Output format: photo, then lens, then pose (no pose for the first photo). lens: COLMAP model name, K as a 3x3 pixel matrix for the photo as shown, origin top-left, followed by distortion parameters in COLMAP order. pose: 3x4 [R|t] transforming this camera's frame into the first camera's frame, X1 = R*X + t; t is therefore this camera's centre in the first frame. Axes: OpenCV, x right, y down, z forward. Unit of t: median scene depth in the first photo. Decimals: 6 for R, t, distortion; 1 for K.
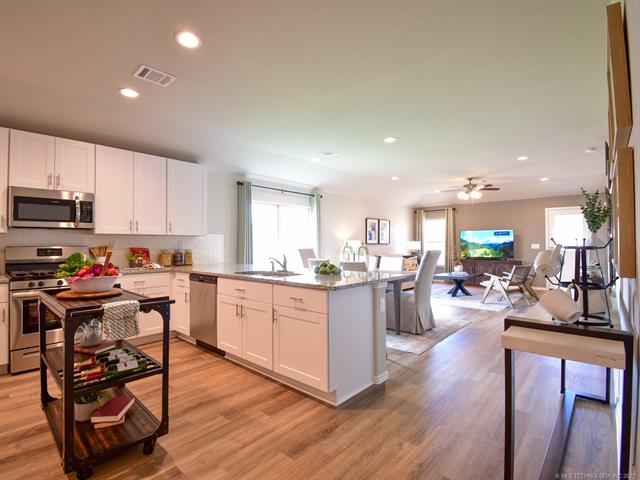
lens RADIAL K [[317.7, 0, 305.3], [0, 317.7, 238.4], [0, 0, 1]] dist [0.004246, -0.015622]
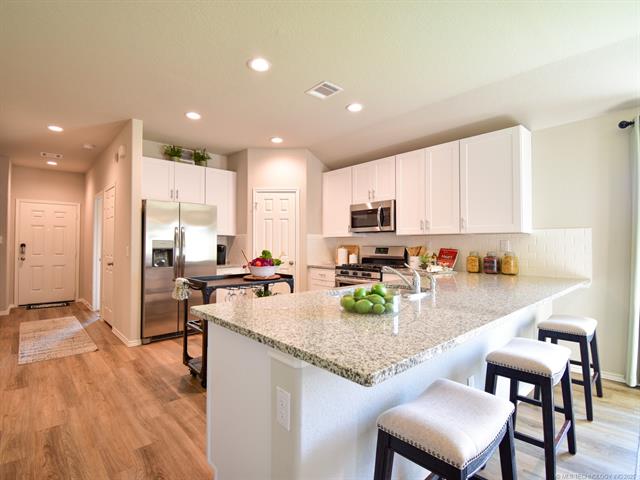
lens RADIAL K [[317.7, 0, 322.5], [0, 317.7, 239.2], [0, 0, 1]] dist [0.004246, -0.015622]
pose [[-0.064383, -0.010816, -0.997867, 0.454866], [0.017522, 0.999775, -0.011967, 0.007780], [0.997771, -0.018255, -0.064179, 0.788454]]
